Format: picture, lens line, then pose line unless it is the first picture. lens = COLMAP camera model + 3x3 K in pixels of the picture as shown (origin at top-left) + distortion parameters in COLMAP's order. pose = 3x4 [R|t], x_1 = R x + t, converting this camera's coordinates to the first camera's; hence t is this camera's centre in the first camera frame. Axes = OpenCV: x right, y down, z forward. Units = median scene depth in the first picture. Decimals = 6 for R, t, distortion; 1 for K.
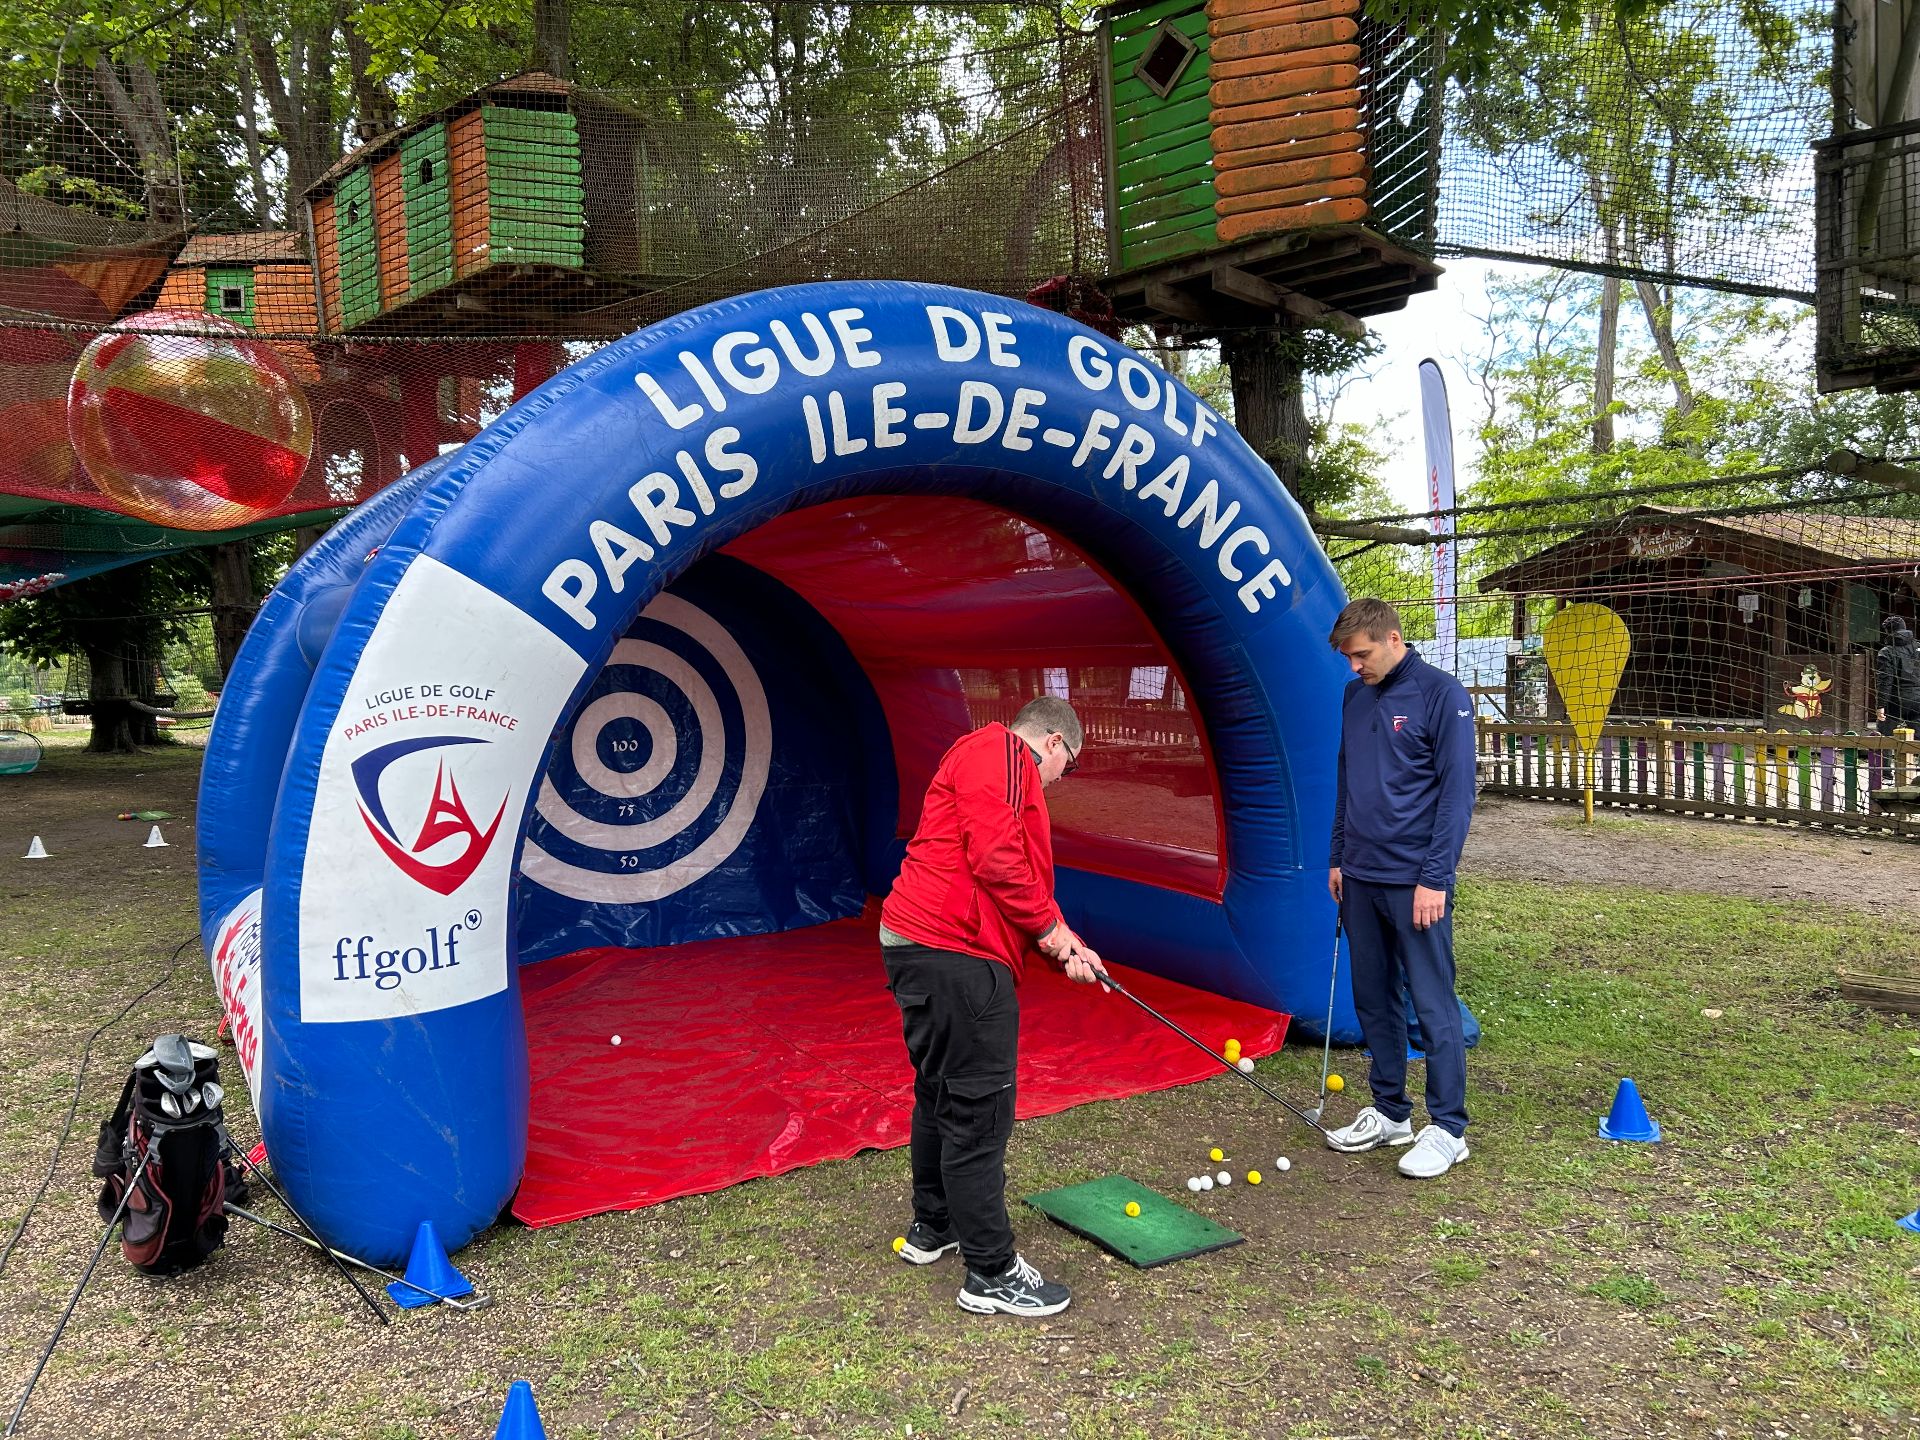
lens RADIAL K [[1434.2, 0, 949.9], [0, 1434.2, 730.9], [0, 0, 1]] dist [0.051258, -0.058545]
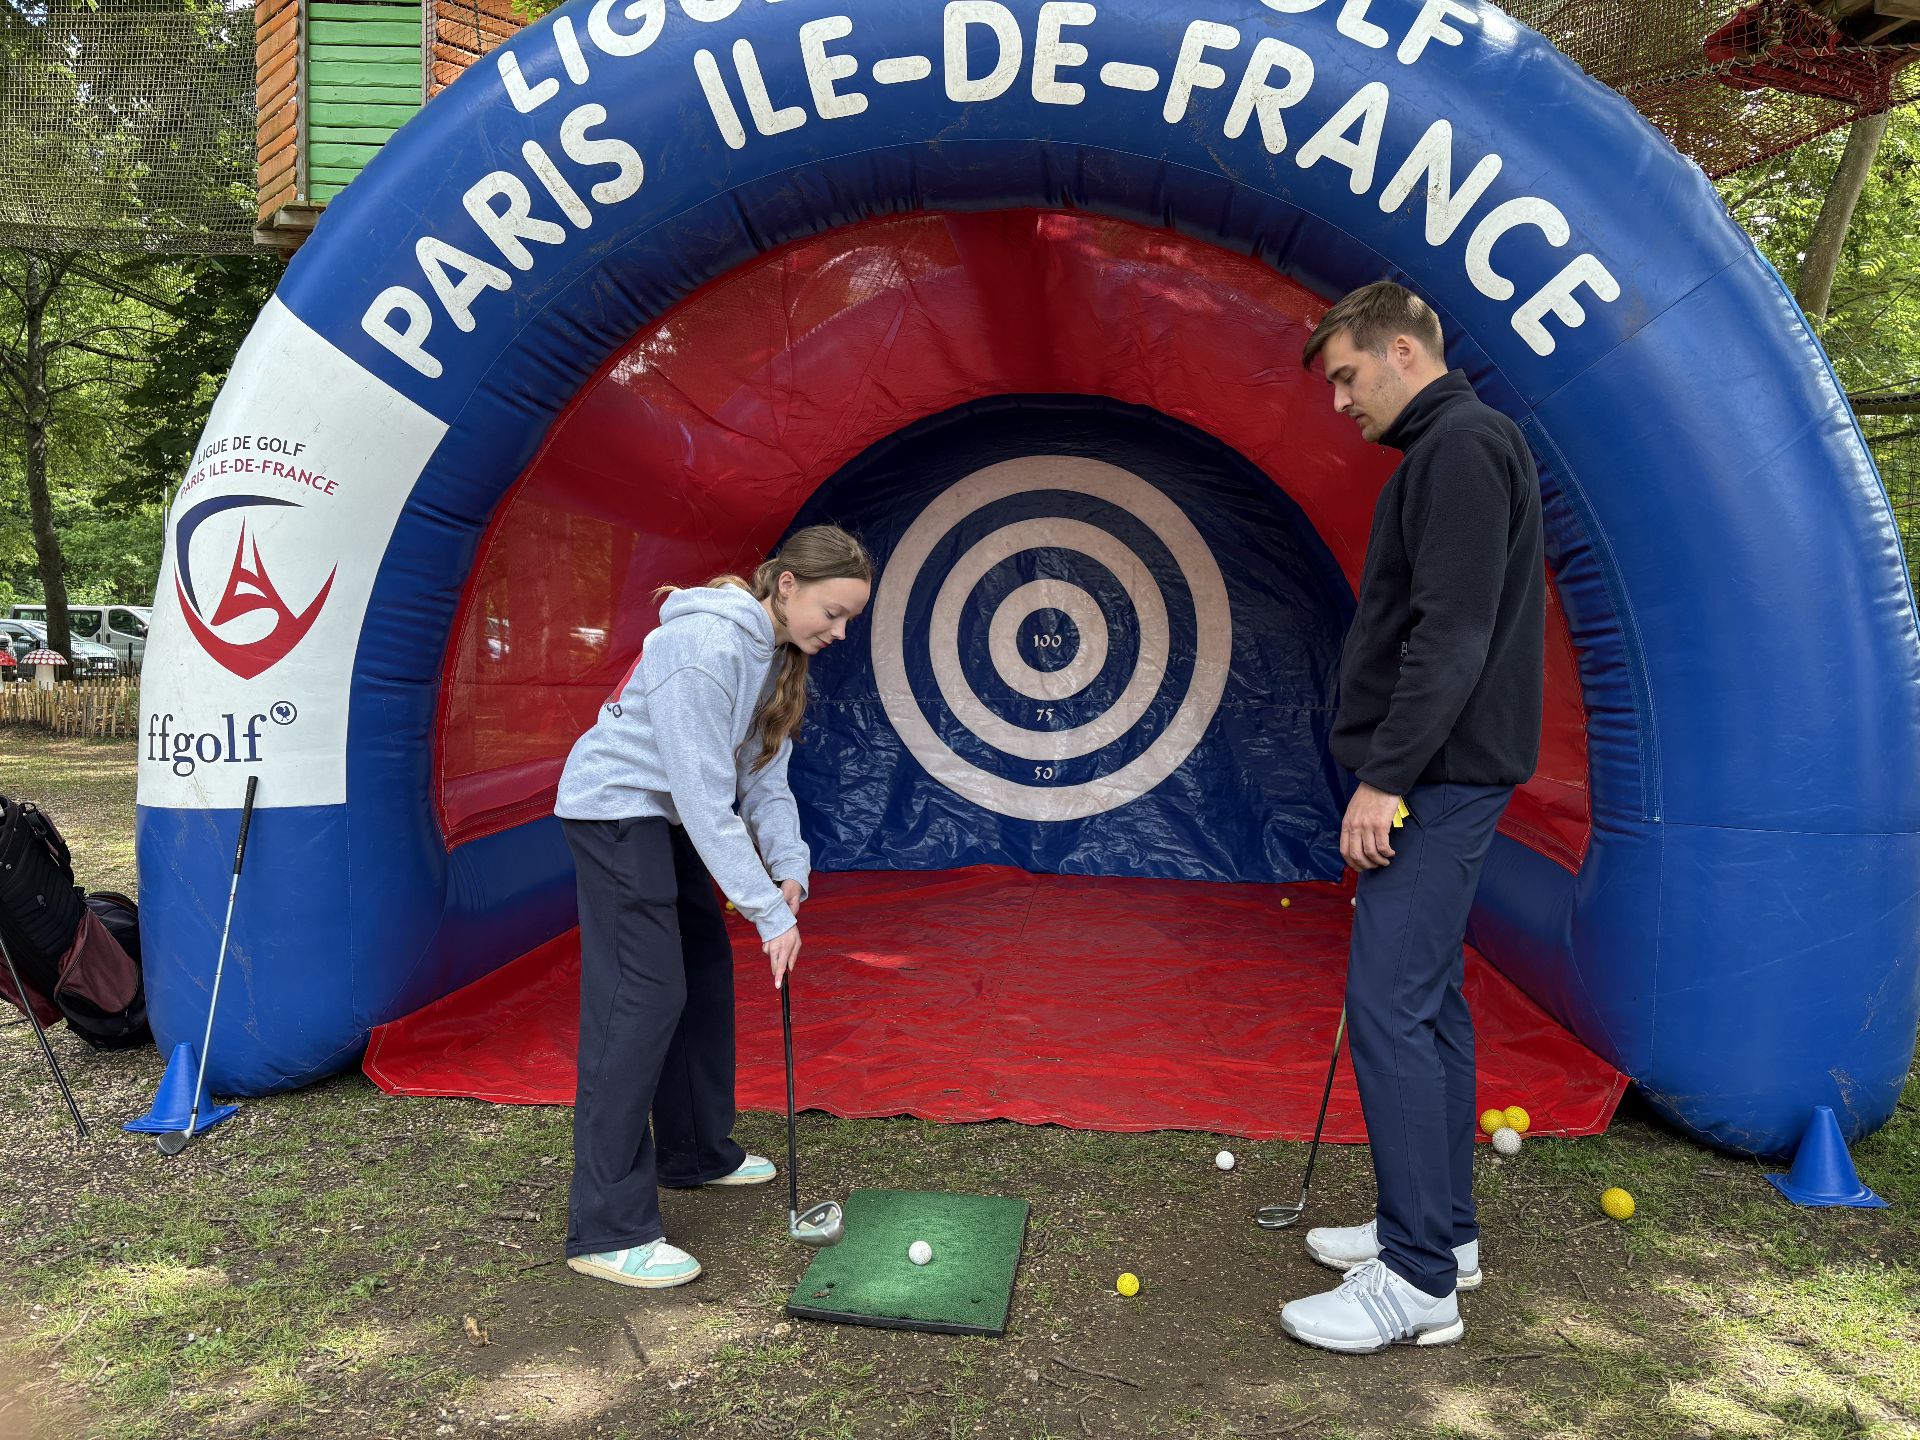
lens RADIAL K [[1443.3, 0, 963.3], [0, 1443.3, 718.4], [0, 0, 1]] dist [0.046298, -0.042214]
pose [[0.800050, 0.065422, -0.596356, 0.394658], [-0.068036, 0.997518, 0.018156, 0.069510], [0.596063, 0.026048, 0.802515, 0.416280]]
